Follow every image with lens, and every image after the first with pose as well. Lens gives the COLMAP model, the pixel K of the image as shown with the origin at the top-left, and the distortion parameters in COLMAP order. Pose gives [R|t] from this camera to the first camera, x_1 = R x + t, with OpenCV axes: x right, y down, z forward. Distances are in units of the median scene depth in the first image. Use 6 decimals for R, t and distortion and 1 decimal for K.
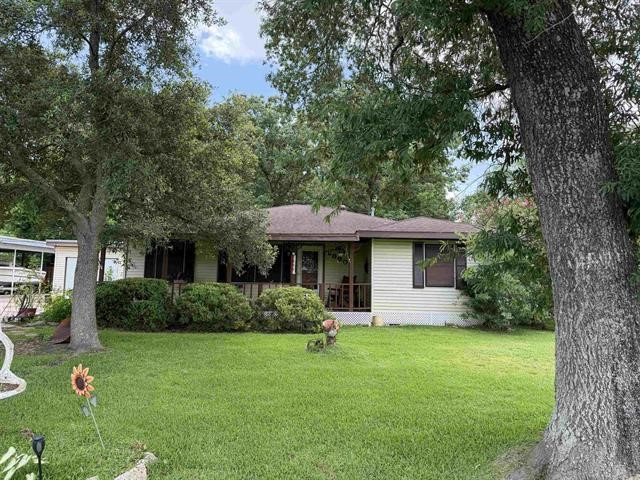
lens RADIAL K [[441.9, 0, 320.0], [0, 441.9, 240.0], [0, 0, 1]] dist [-0.003796, -0.000430]
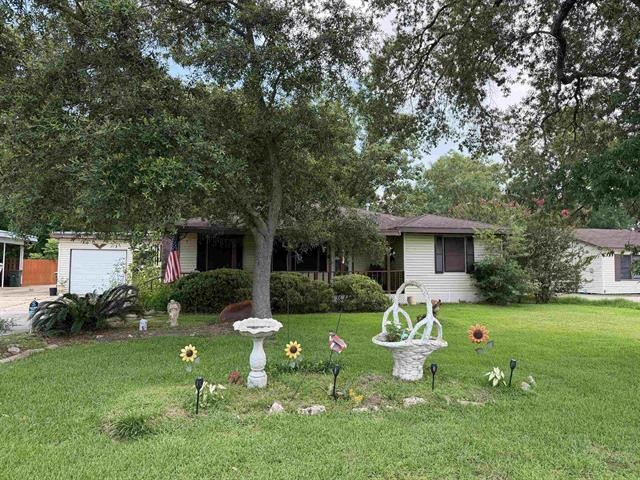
lens RADIAL K [[451.9, 0, 320.0], [0, 451.9, 240.0], [0, 0, 1]] dist [0.000880, 0.000052]
pose [[0.973745, -0.004444, 0.227600, -0.390979], [-0.002328, 0.999563, 0.029479, -0.020734], [-0.227632, -0.029235, 0.973308, -0.154825]]
